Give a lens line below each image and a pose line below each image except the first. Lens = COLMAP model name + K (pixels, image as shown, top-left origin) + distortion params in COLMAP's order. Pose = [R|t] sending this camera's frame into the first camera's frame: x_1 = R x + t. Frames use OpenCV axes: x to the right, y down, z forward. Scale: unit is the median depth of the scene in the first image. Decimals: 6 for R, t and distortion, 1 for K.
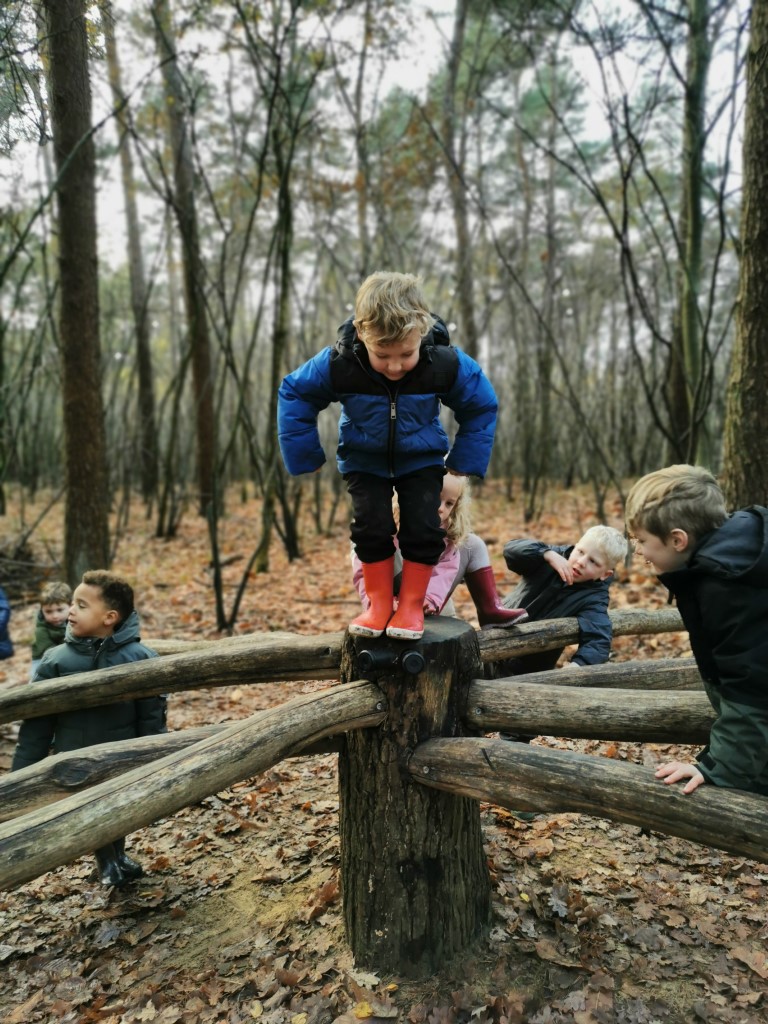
lens RADIAL K [[786.3, 0, 379.9], [0, 786.3, 518.8], [0, 0, 1]] dist [0.055854, -0.038540]
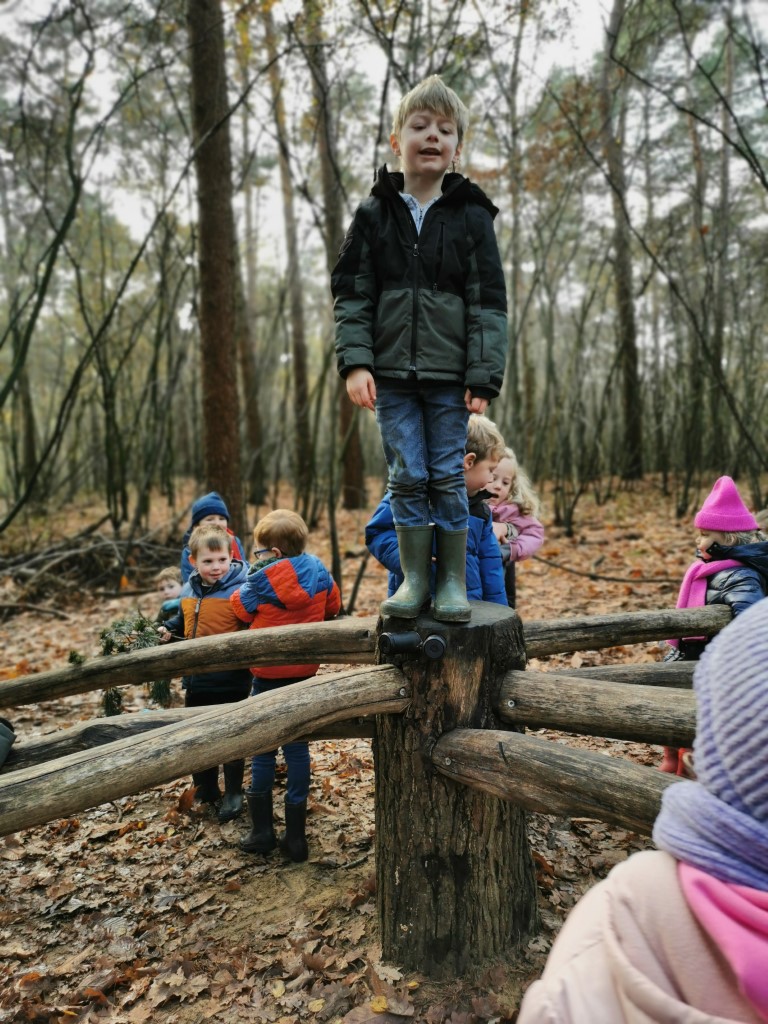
lens RADIAL K [[786.3, 0, 378.7], [0, 786.3, 520.6], [0, 0, 1]] dist [0.055854, -0.038540]
pose [[0.979380, 0.010313, -0.201762, 0.135499], [-0.008937, 0.999930, 0.007734, 0.018540], [0.201827, -0.005772, 0.979404, 0.046932]]
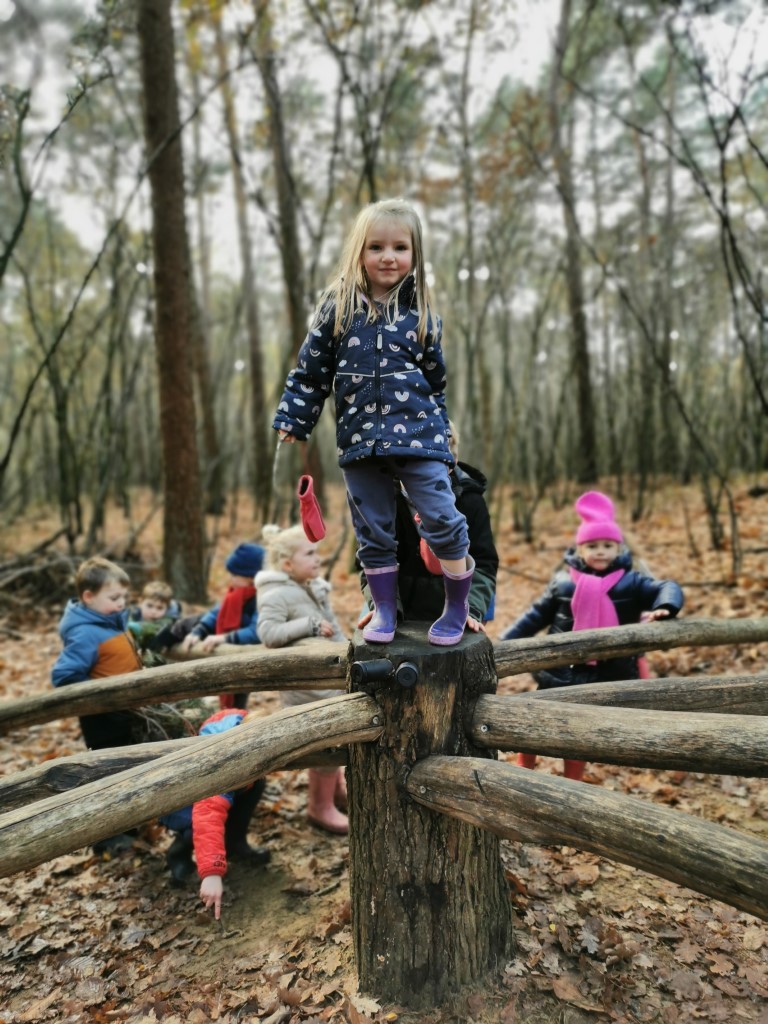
lens RADIAL K [[786.3, 0, 378.0], [0, 786.3, 520.0], [0, 0, 1]] dist [0.055854, -0.038540]
pose [[0.988439, -0.008656, -0.151369, 0.123955], [0.008859, 0.999961, 0.000668, -0.003923], [0.151357, -0.002002, 0.988477, 0.049365]]
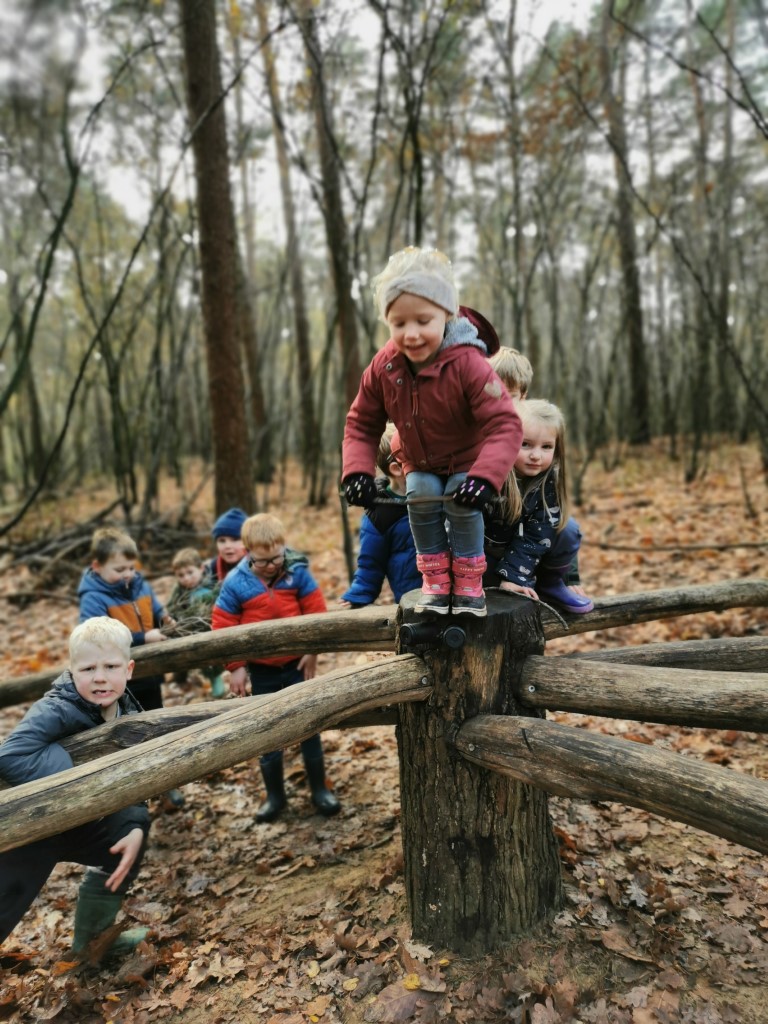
lens RADIAL K [[786.3, 0, 380.5], [0, 786.3, 520.0], [0, 0, 1]] dist [0.055854, -0.038540]
pose [[0.977728, -0.015116, -0.209332, 0.127965], [0.024656, 0.998769, 0.043041, -0.003473], [0.208423, -0.047244, 0.976897, 0.037716]]
